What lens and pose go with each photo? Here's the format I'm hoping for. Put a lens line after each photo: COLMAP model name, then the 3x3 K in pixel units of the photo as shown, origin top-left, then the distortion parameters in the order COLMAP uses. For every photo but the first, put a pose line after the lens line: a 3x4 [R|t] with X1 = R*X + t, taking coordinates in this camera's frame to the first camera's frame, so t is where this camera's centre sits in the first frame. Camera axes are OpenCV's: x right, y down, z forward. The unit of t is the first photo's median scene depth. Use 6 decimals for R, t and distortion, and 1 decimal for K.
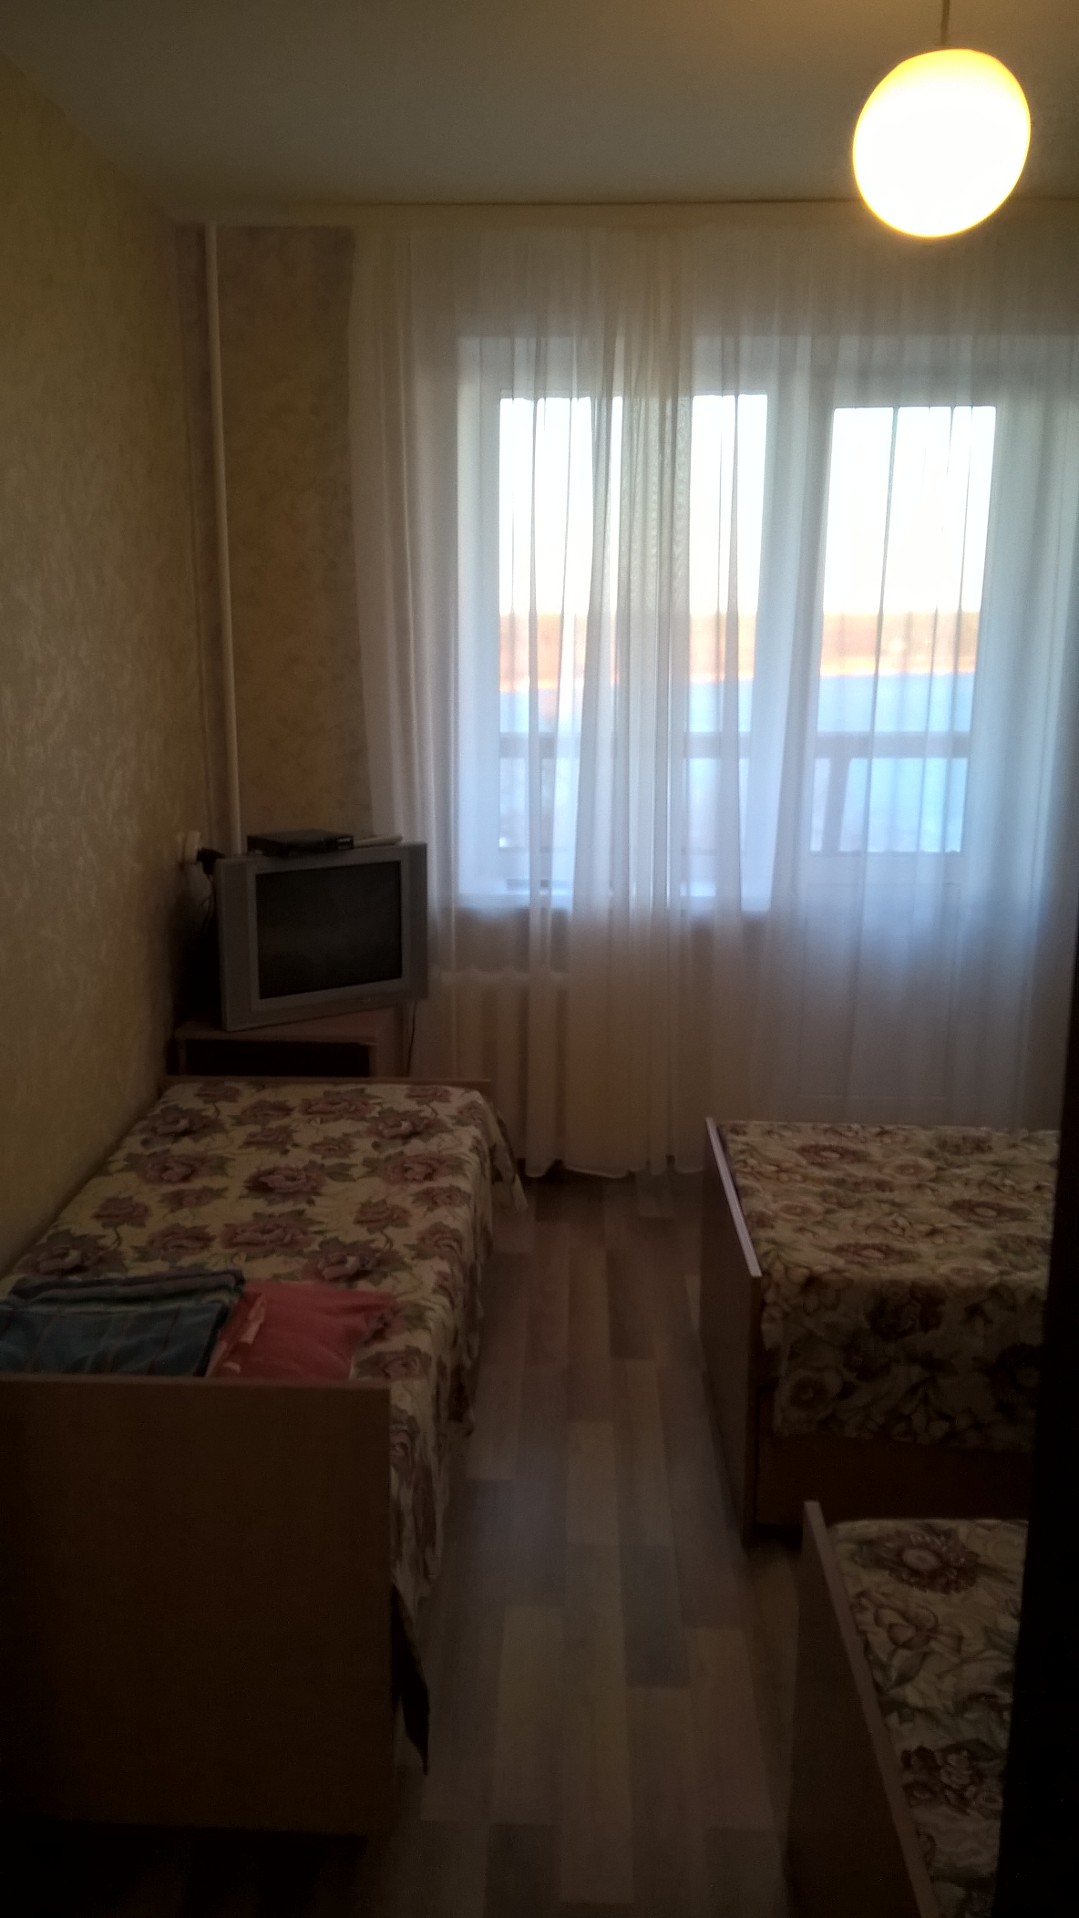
lens RADIAL K [[1566.7, 0, 539.5], [0, 1566.7, 959.0], [0, 0, 1]] dist [0.038347, -0.002909]
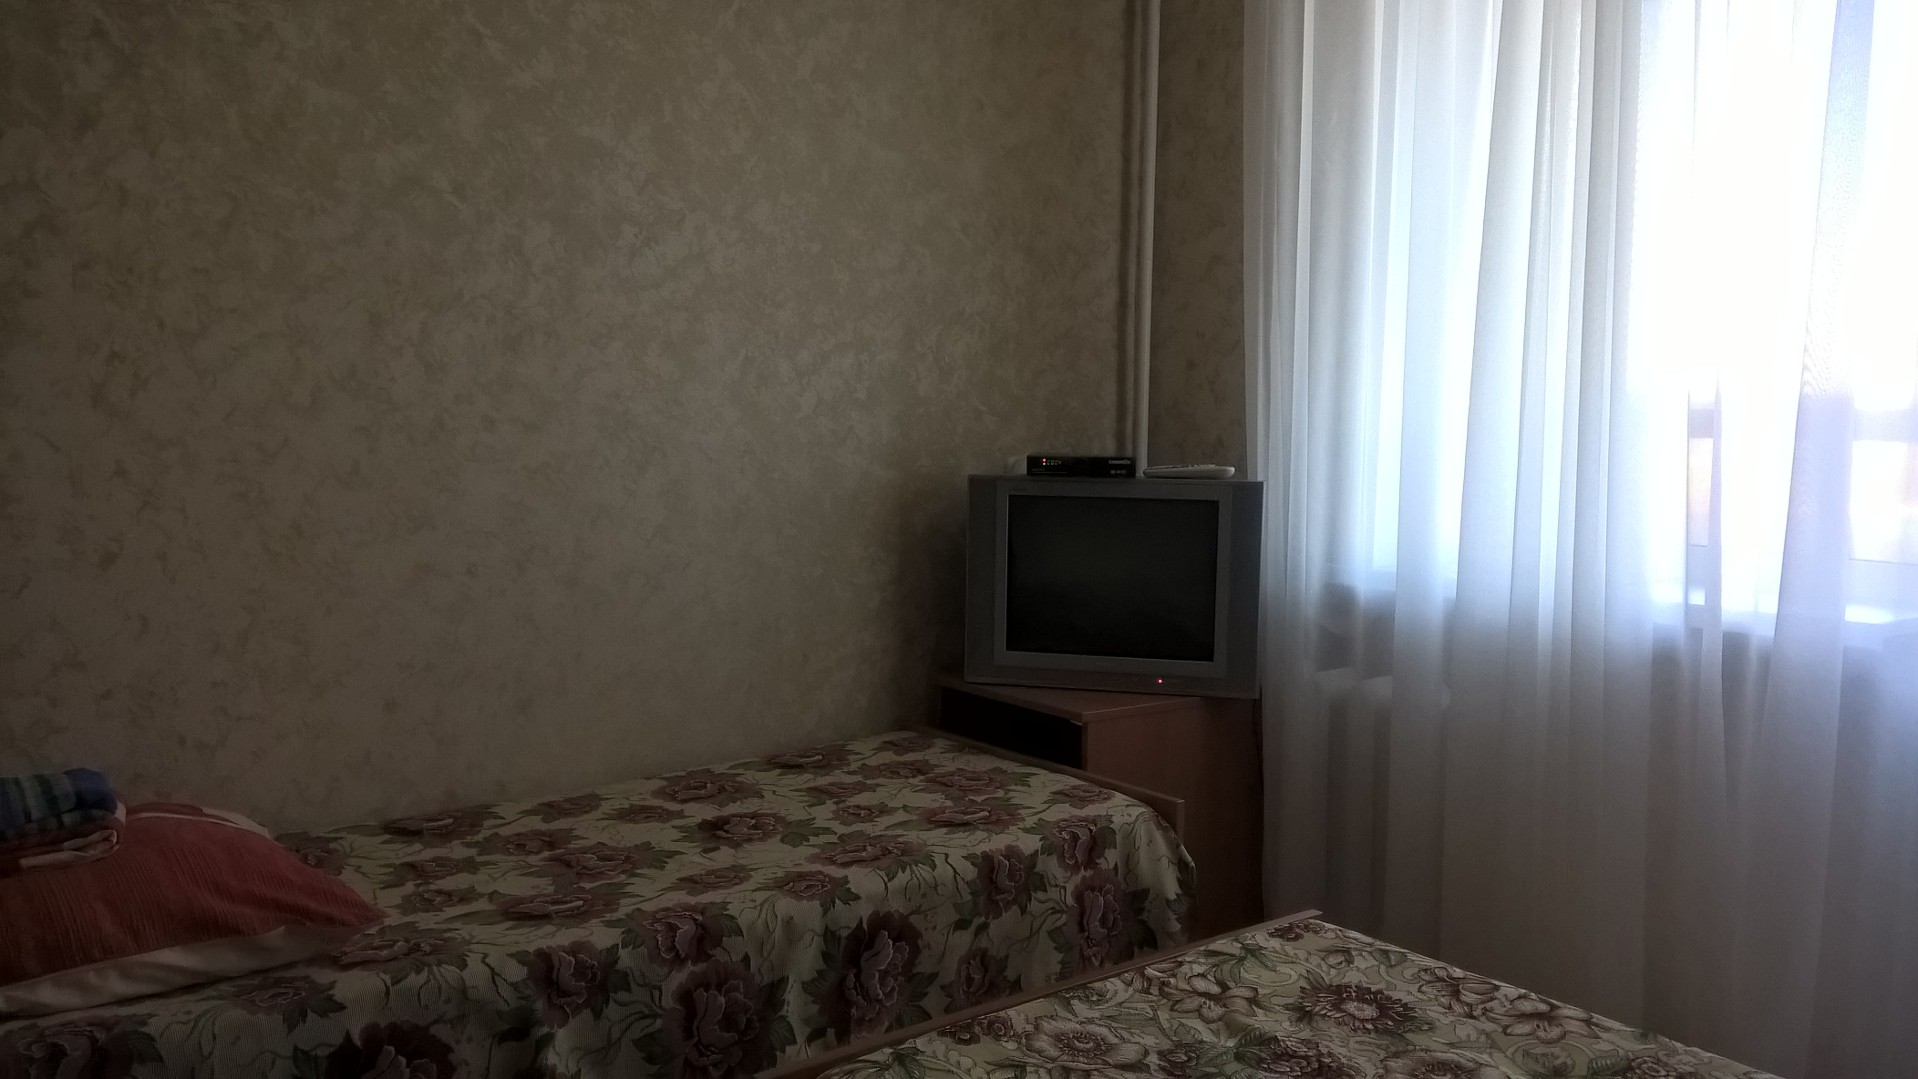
lens RADIAL K [[1566.7, 0, 959.0], [0, 1566.7, 539.5], [0, 0, 1]] dist [0.038347, -0.002909]
pose [[0.635047, 0.070777, -0.769224, 0.482636], [-0.174288, 0.983245, -0.053417, 0.019347], [0.752555, 0.167988, 0.636742, 0.511337]]
